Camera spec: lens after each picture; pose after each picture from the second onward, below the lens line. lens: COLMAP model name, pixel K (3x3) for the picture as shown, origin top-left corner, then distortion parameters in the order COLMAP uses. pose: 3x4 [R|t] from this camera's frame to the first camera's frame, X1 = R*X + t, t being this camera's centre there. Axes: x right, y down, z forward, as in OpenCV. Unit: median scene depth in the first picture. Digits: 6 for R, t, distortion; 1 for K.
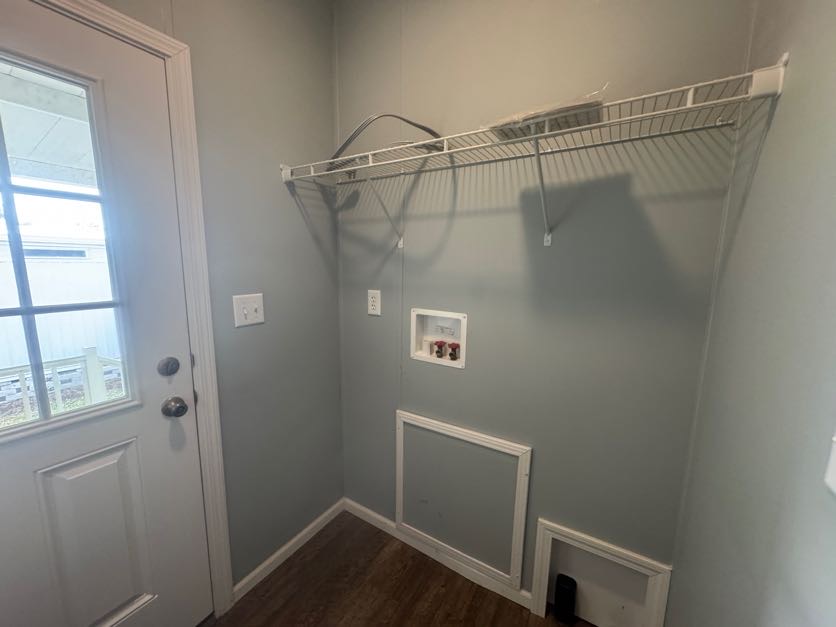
lens RADIAL K [[334.7, 0, 418.0], [0, 334.7, 313.5], [0, 0, 1]] dist [-0.001852, -0.000148]
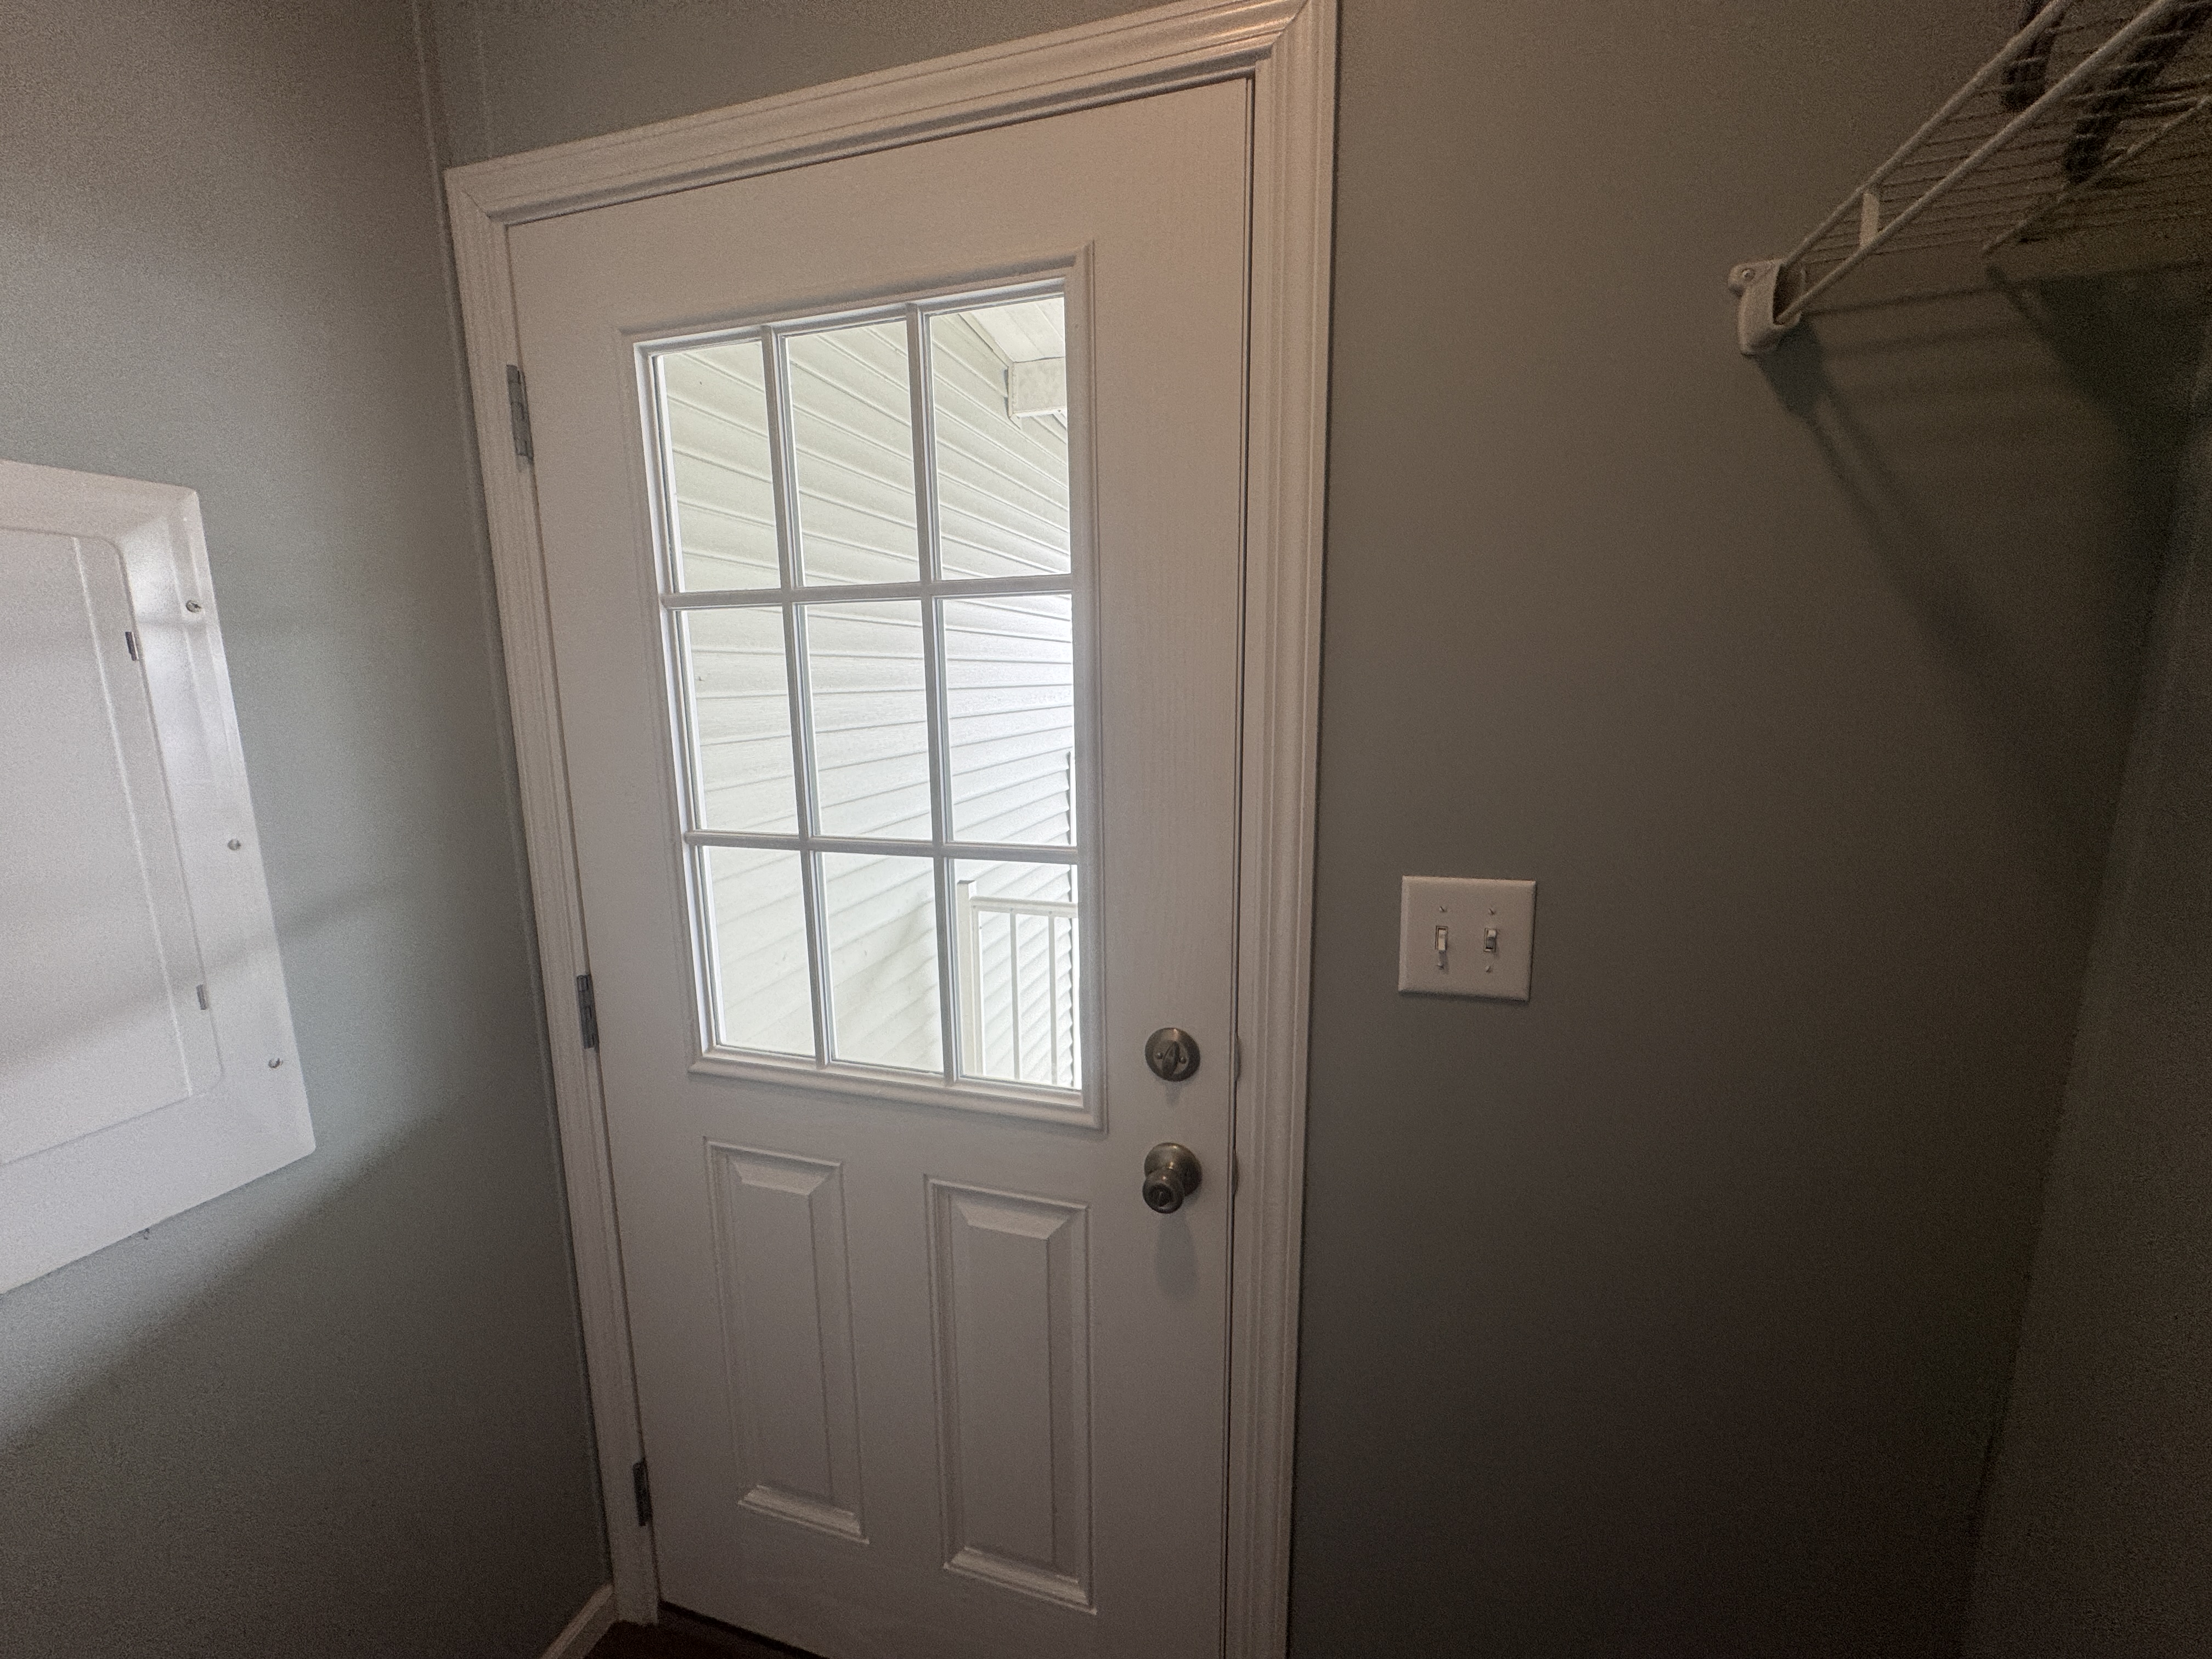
lens RADIAL K [[885.6, 0, 1106.0], [0, 885.6, 829.5], [0, 0, 1]] dist [-0.001852, -0.000148]
pose [[0.270481, 0.151389, -0.950748, 0.047971], [-0.128524, 0.984397, 0.120183, -0.152040], [0.954108, 0.089687, 0.285718, 0.610088]]
